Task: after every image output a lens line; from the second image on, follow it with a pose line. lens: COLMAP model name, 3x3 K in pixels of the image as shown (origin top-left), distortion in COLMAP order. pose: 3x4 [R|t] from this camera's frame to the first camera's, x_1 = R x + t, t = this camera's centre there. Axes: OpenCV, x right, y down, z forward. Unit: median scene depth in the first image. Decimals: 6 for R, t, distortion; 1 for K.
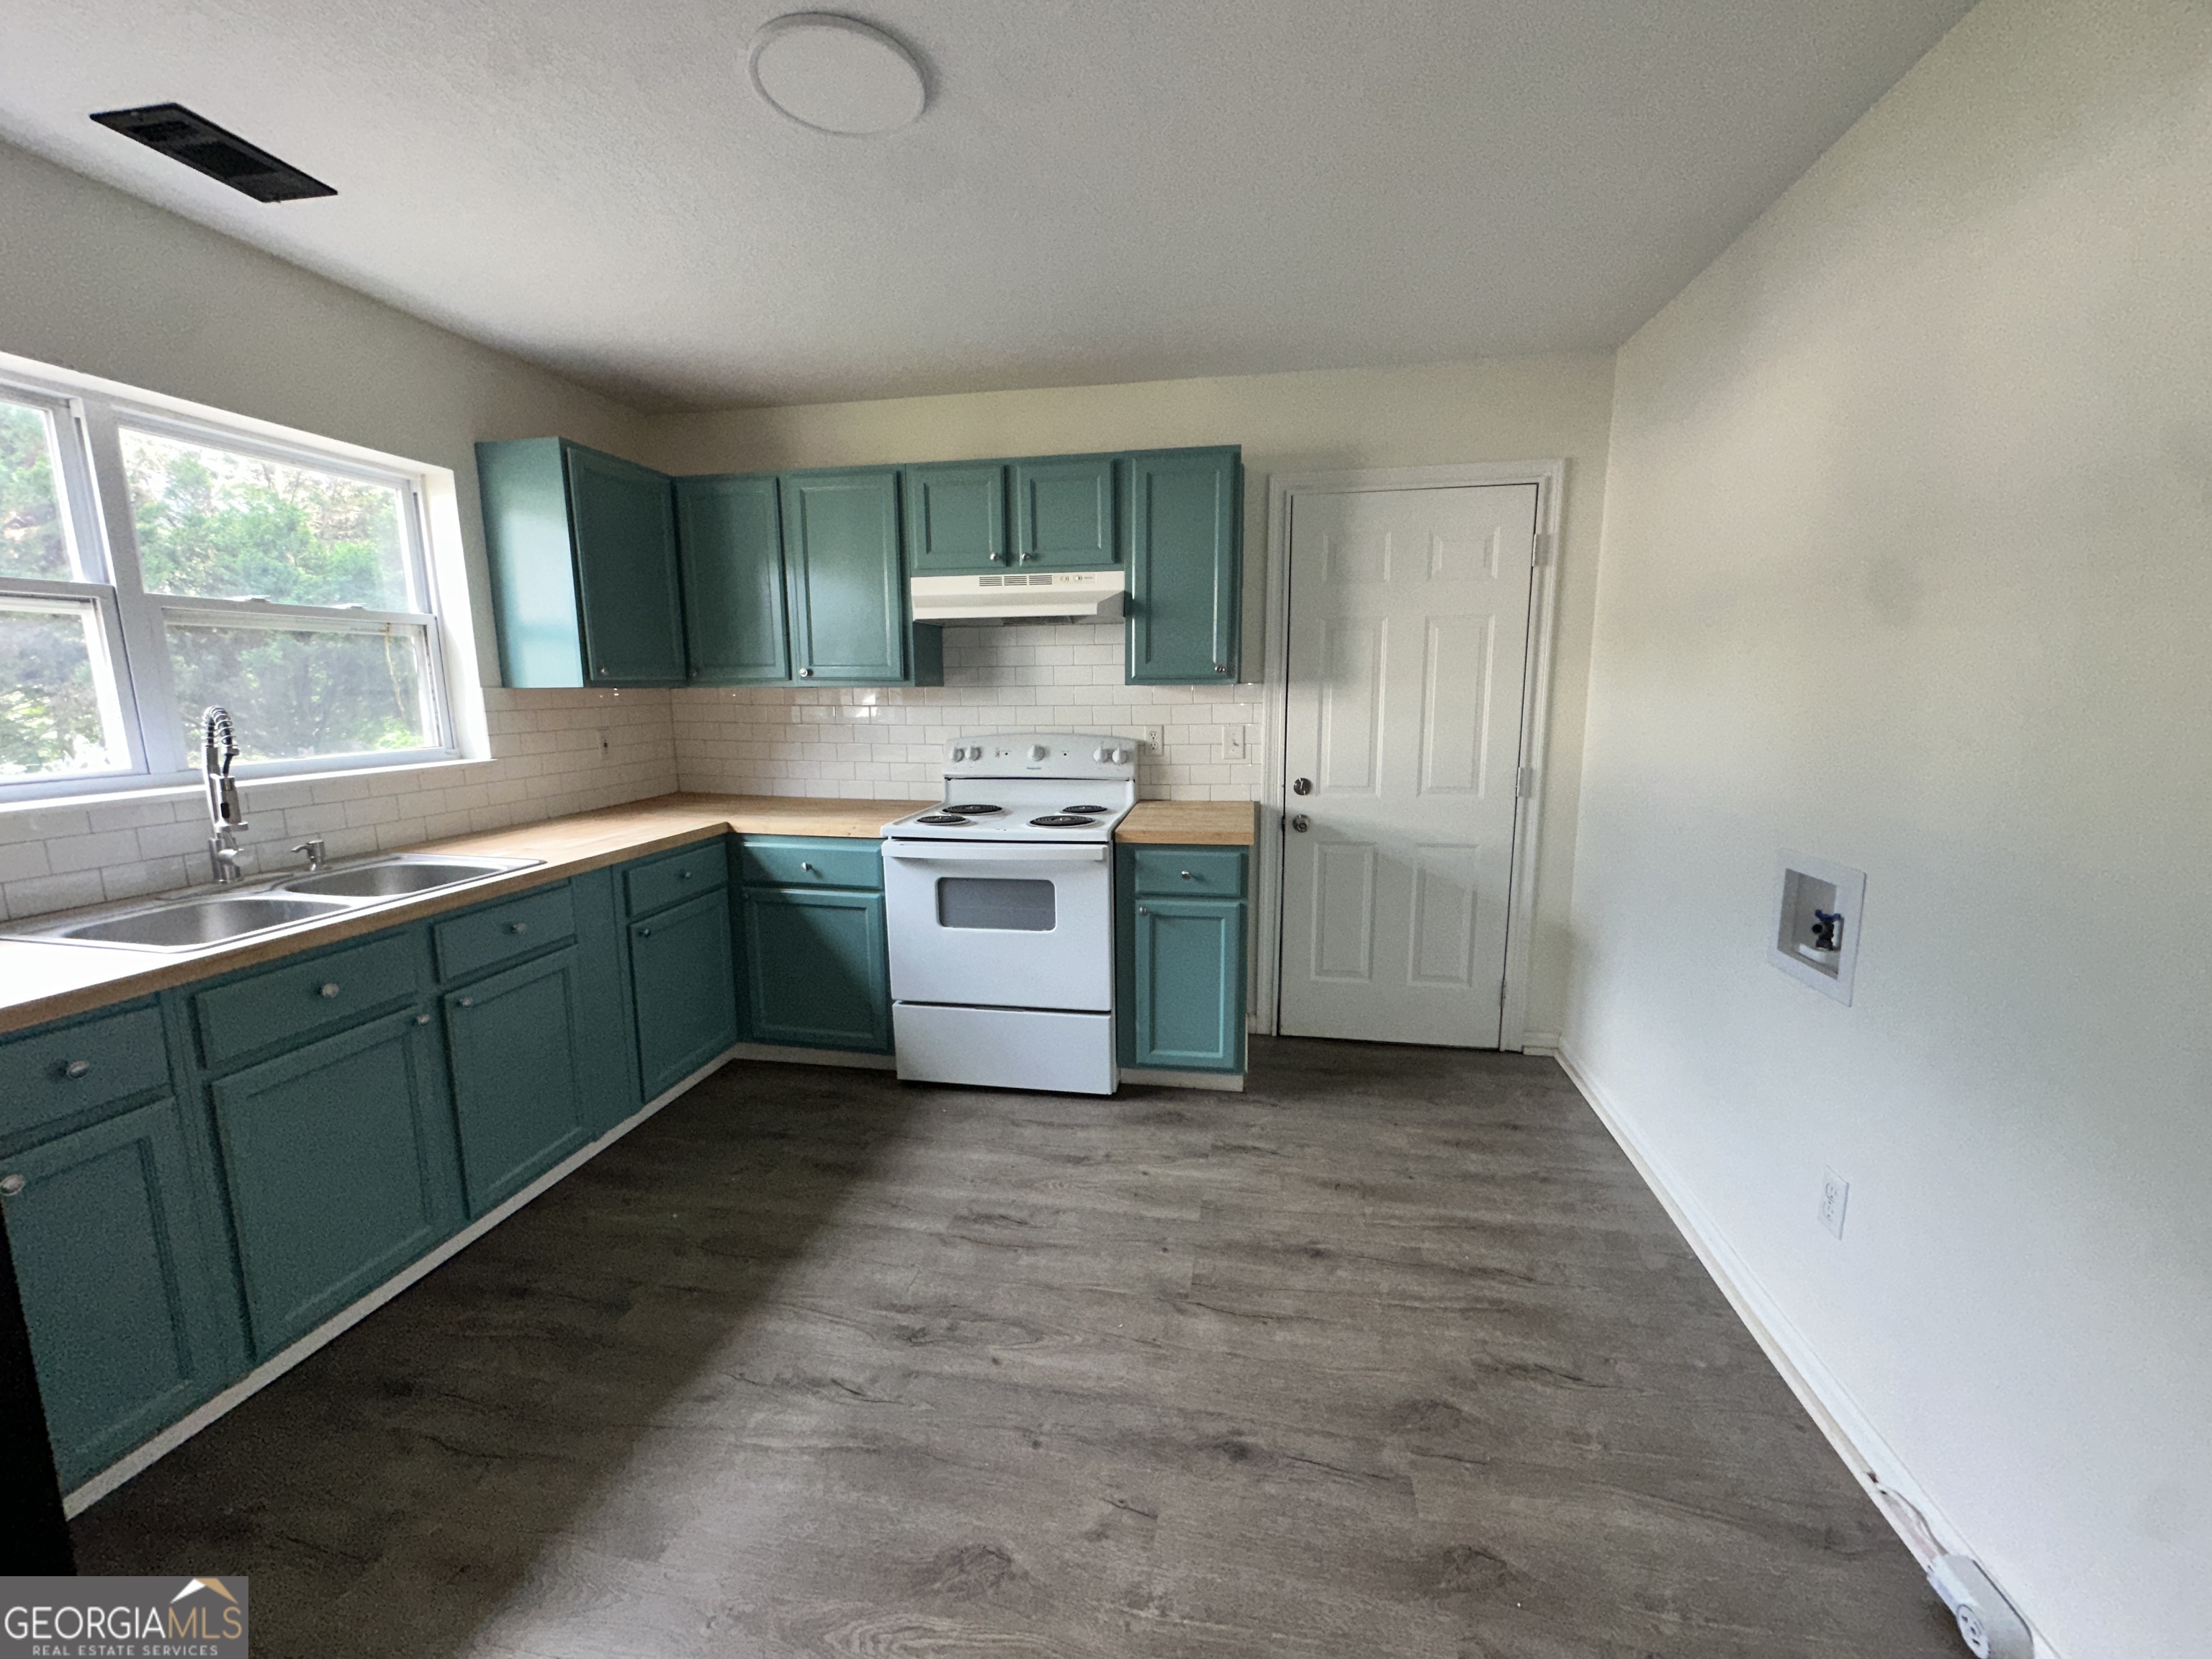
lens RADIAL K [[896.3, 0, 1103.6], [0, 896.3, 828.8], [0, 0, 1]] dist [-0.011636, -0.000156]
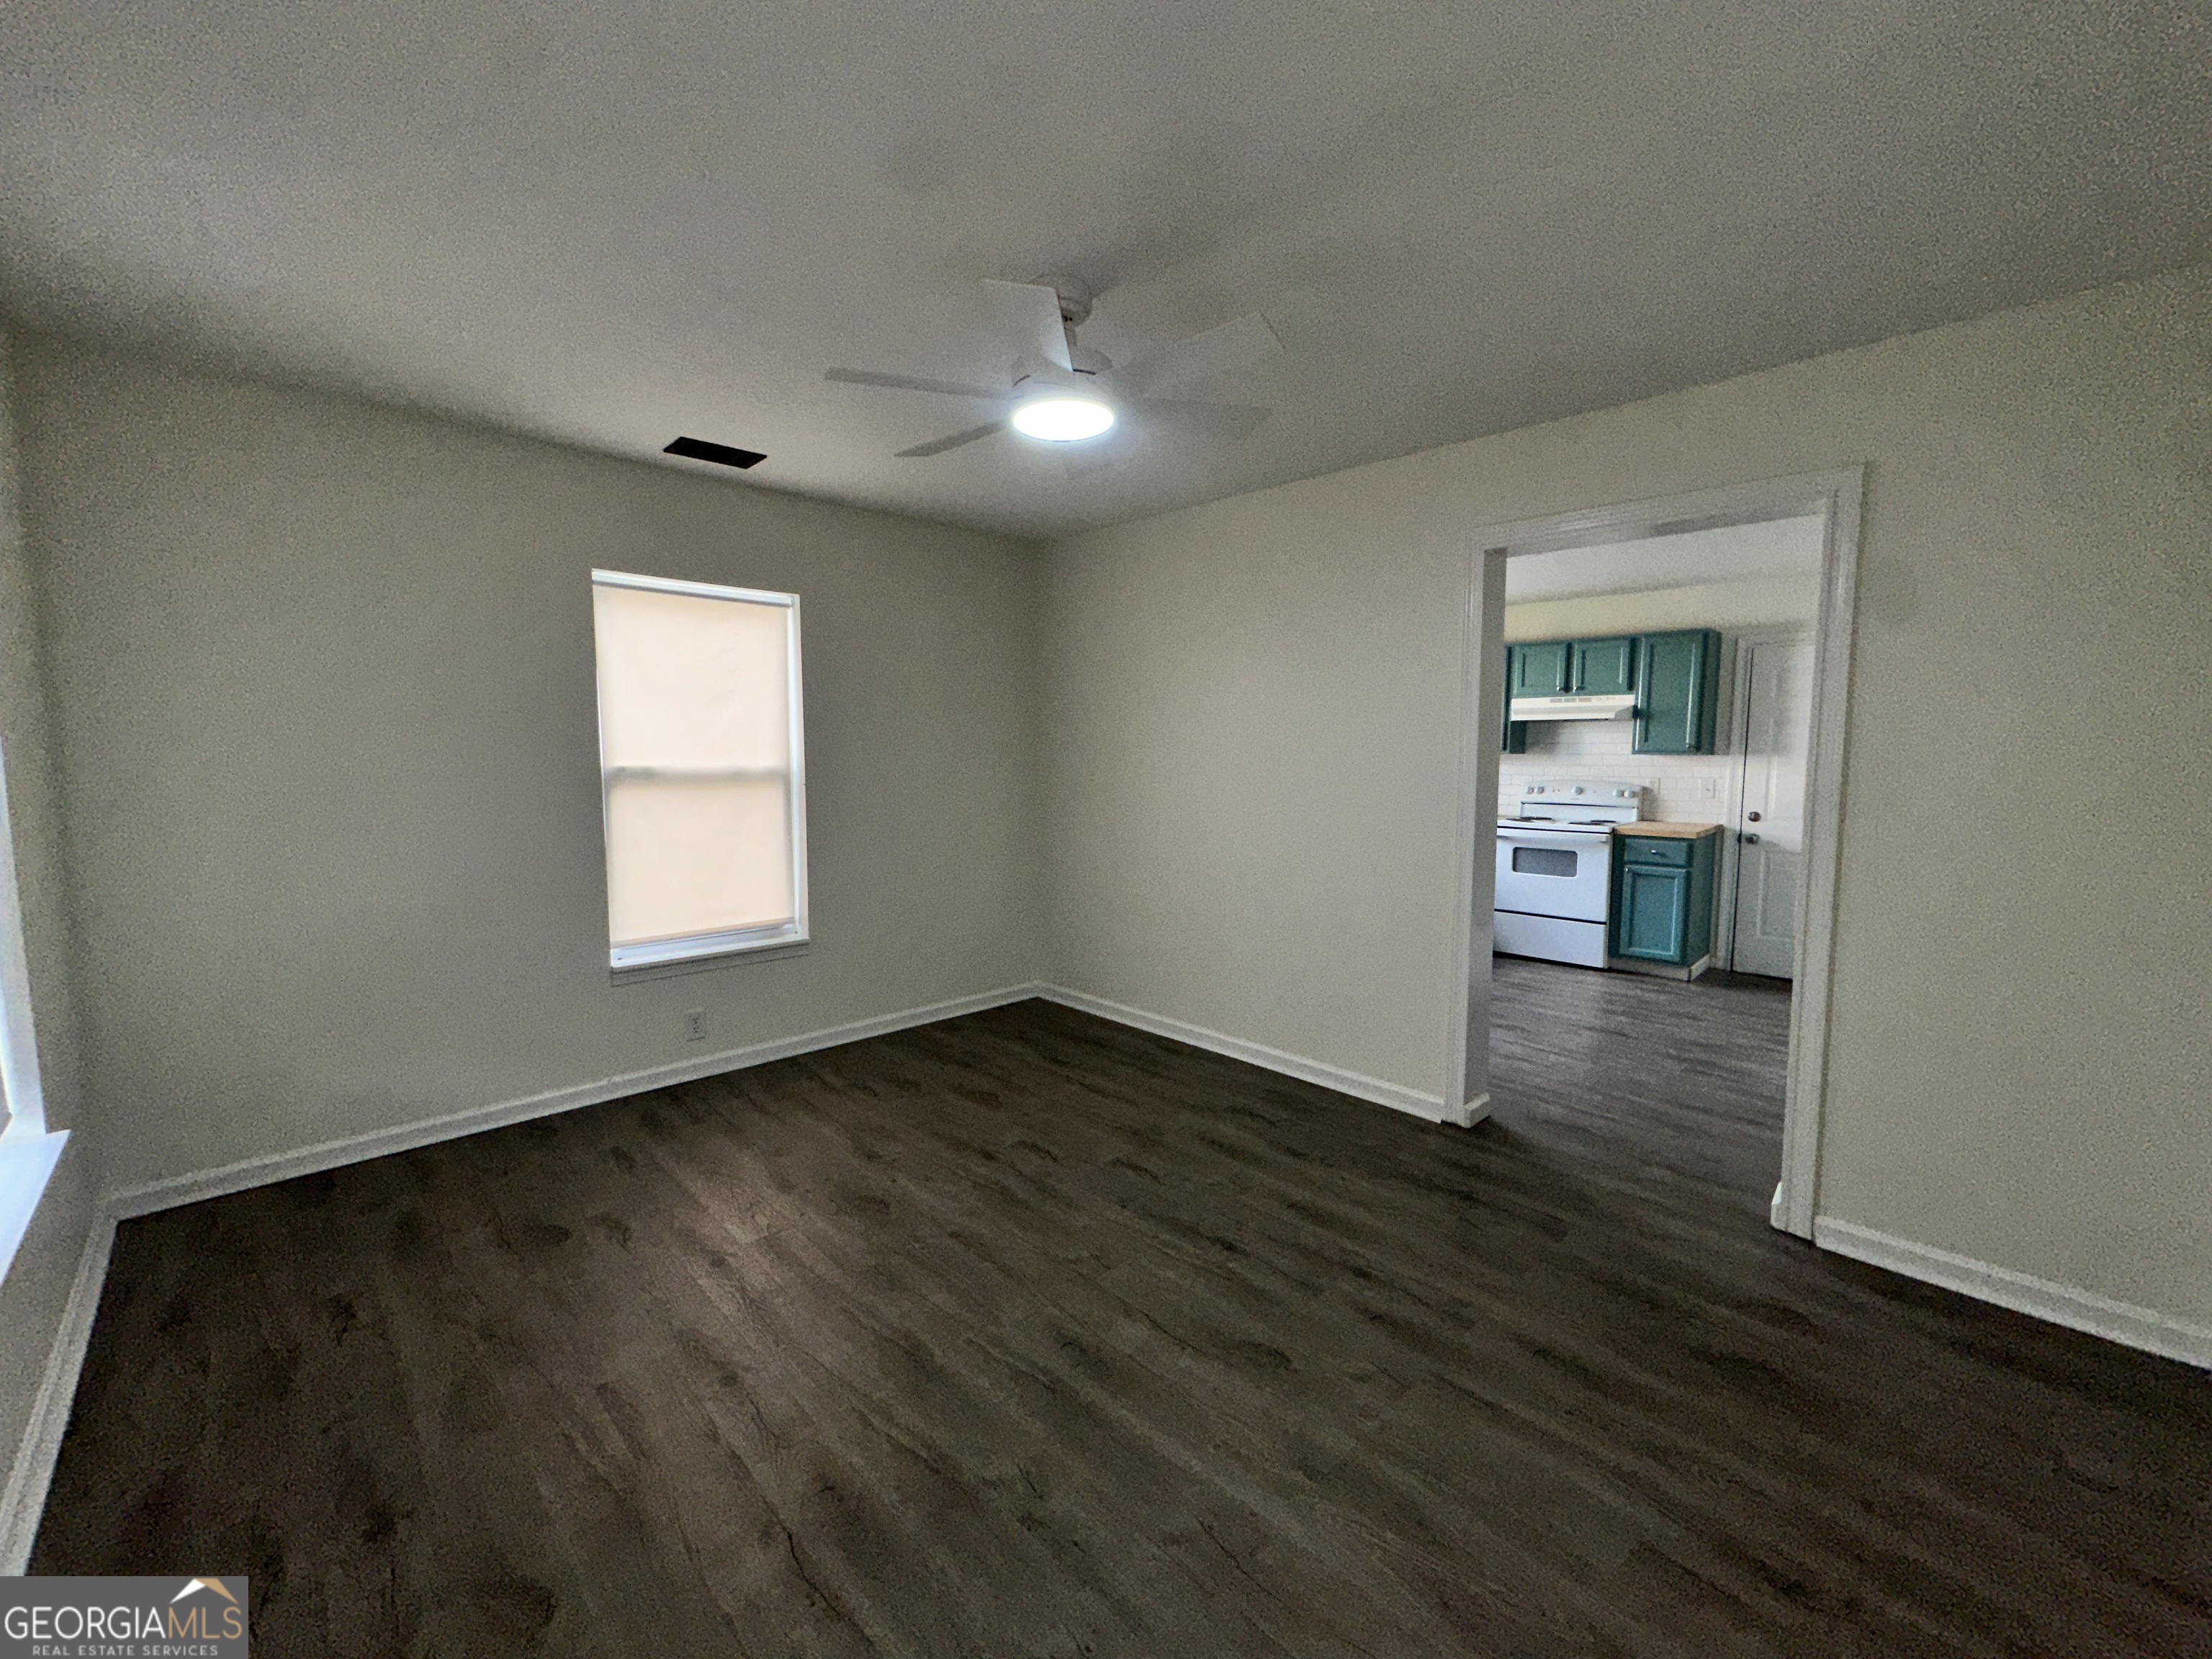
lens RADIAL K [[896.3, 0, 1089.3], [0, 896.3, 828.4], [0, 0, 1]] dist [-0.011636, -0.000156]
pose [[0.813051, 0.063406, -0.578730, 0.192076], [-0.107353, 0.993334, -0.041988, 0.192254], [0.572209, 0.096267, 0.814438, -1.145385]]
